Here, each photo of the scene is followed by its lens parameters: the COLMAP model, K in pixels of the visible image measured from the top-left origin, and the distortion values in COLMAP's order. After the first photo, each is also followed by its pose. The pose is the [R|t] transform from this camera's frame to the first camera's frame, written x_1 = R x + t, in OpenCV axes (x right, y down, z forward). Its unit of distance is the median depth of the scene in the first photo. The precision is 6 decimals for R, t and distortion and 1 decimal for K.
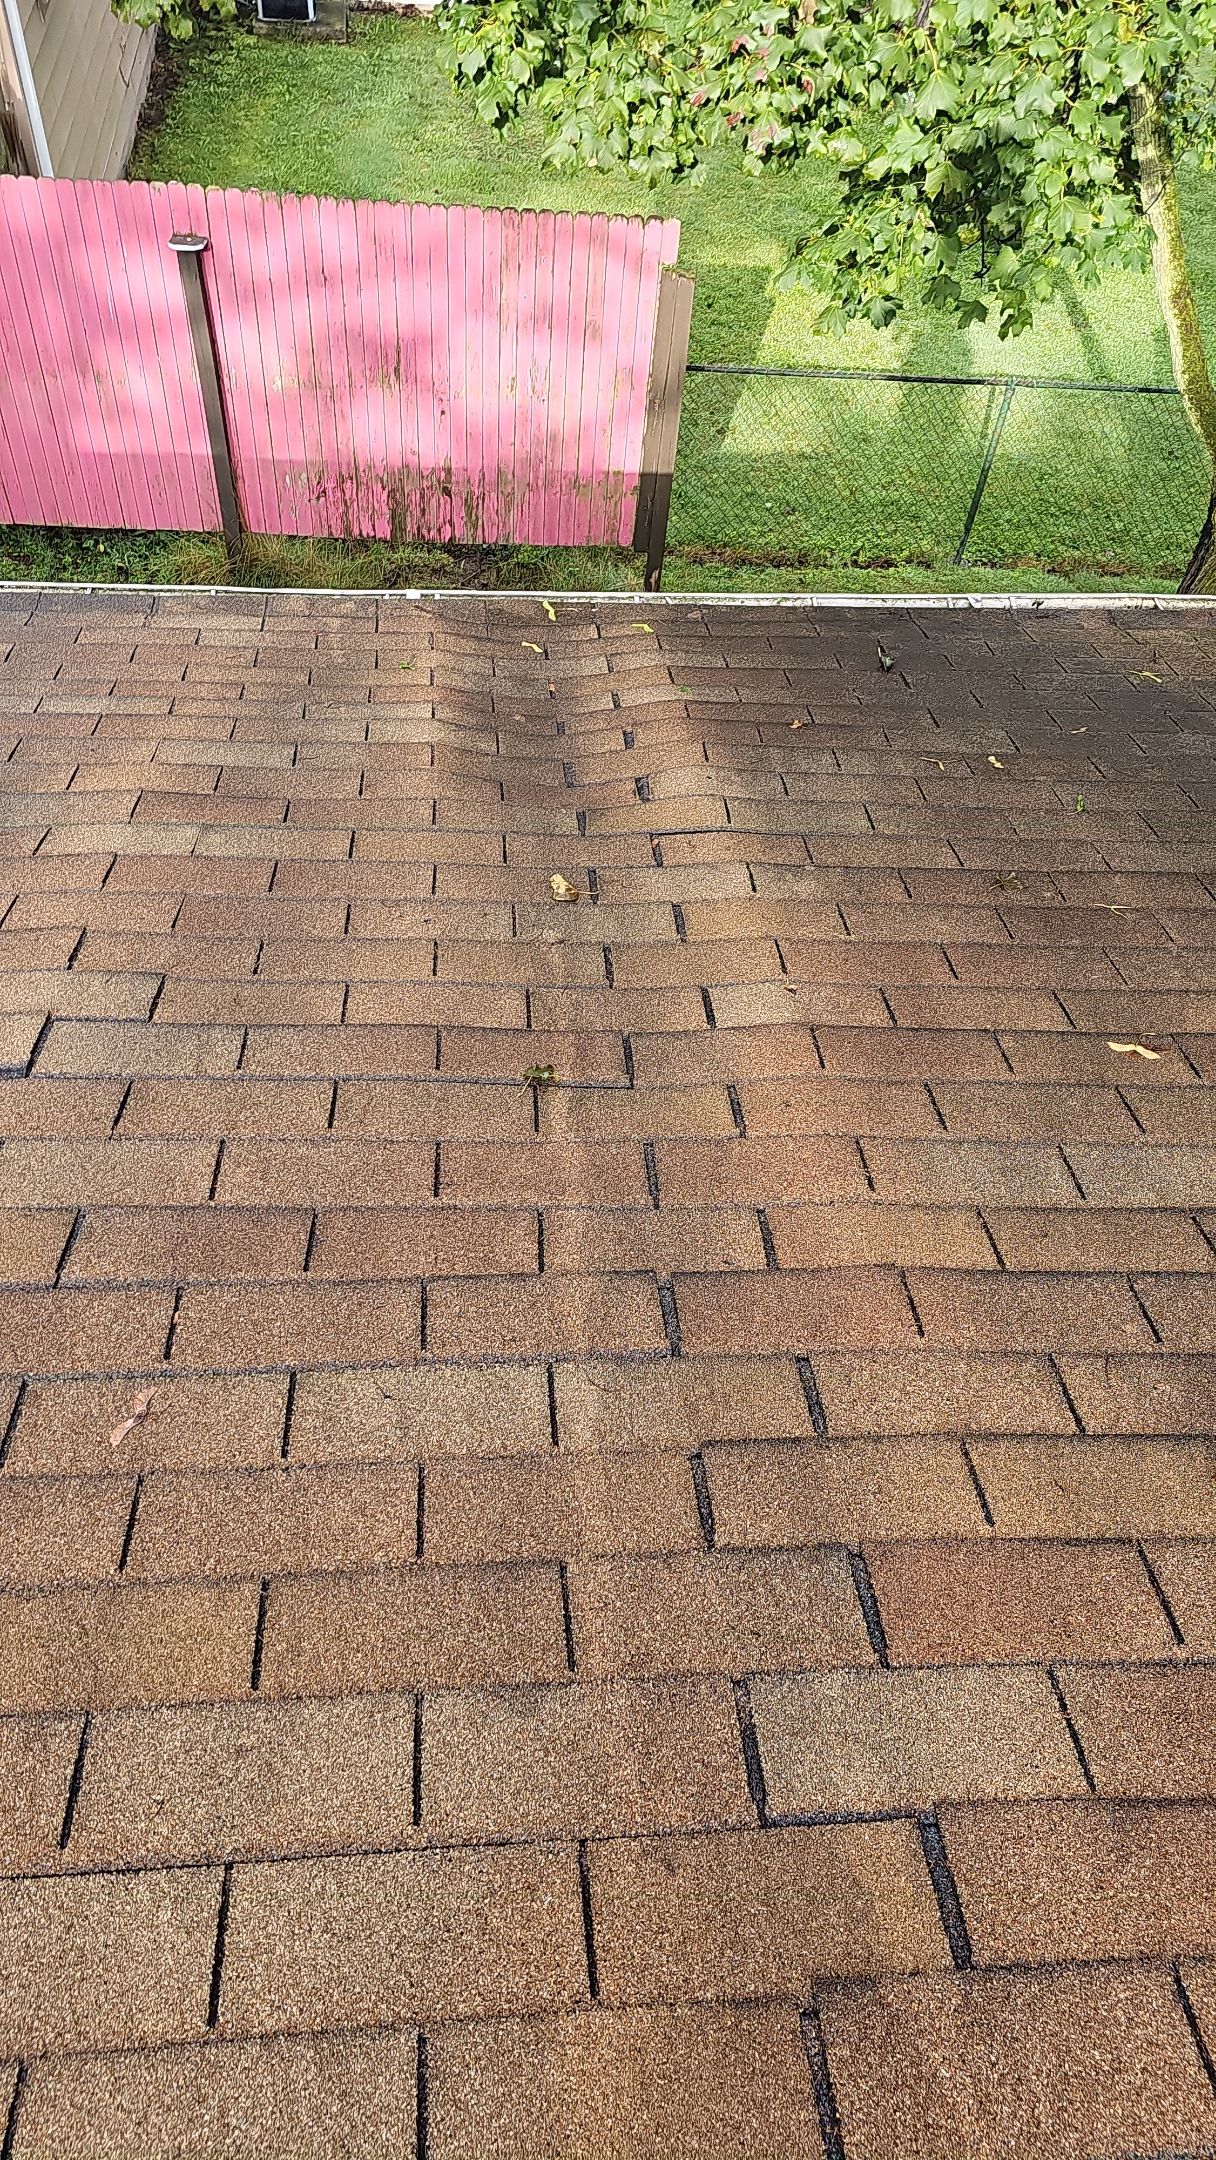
lens RADIAL K [[1431.6, 0, 605.2], [0, 1431.6, 1100.1], [0, 0, 1]] dist [0.061082, -0.047945]
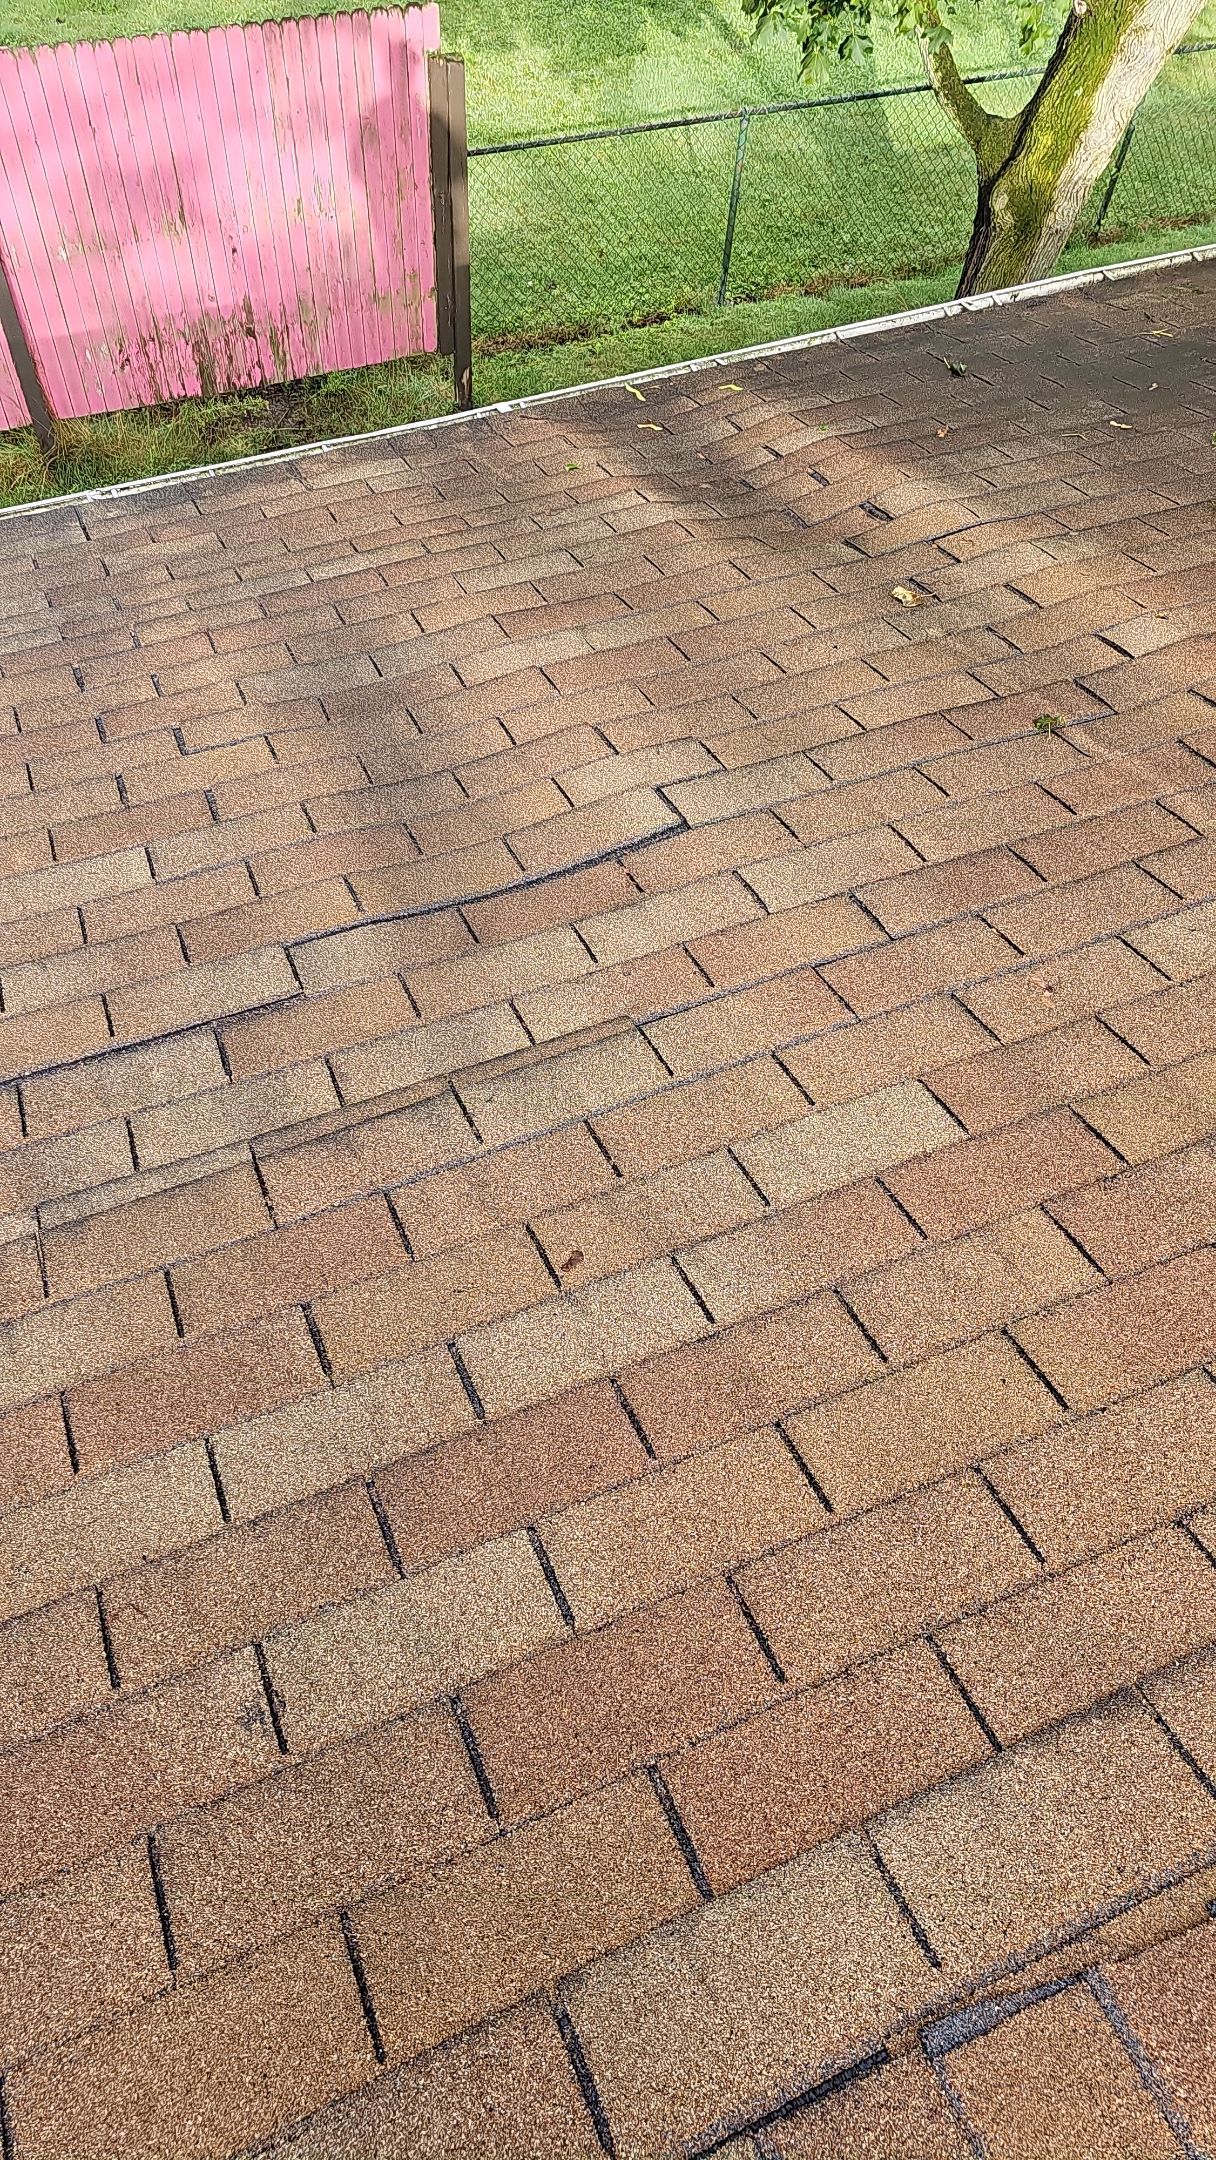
lens RADIAL K [[1431.6, 0, 599.0], [0, 1431.6, 1073.3], [0, 0, 1]] dist [0.061082, -0.047945]
pose [[0.939307, -0.297289, 0.171238, -0.215204], [0.278734, 0.952288, 0.124315, 0.002555], [-0.200026, -0.069040, 0.977355, -0.050490]]
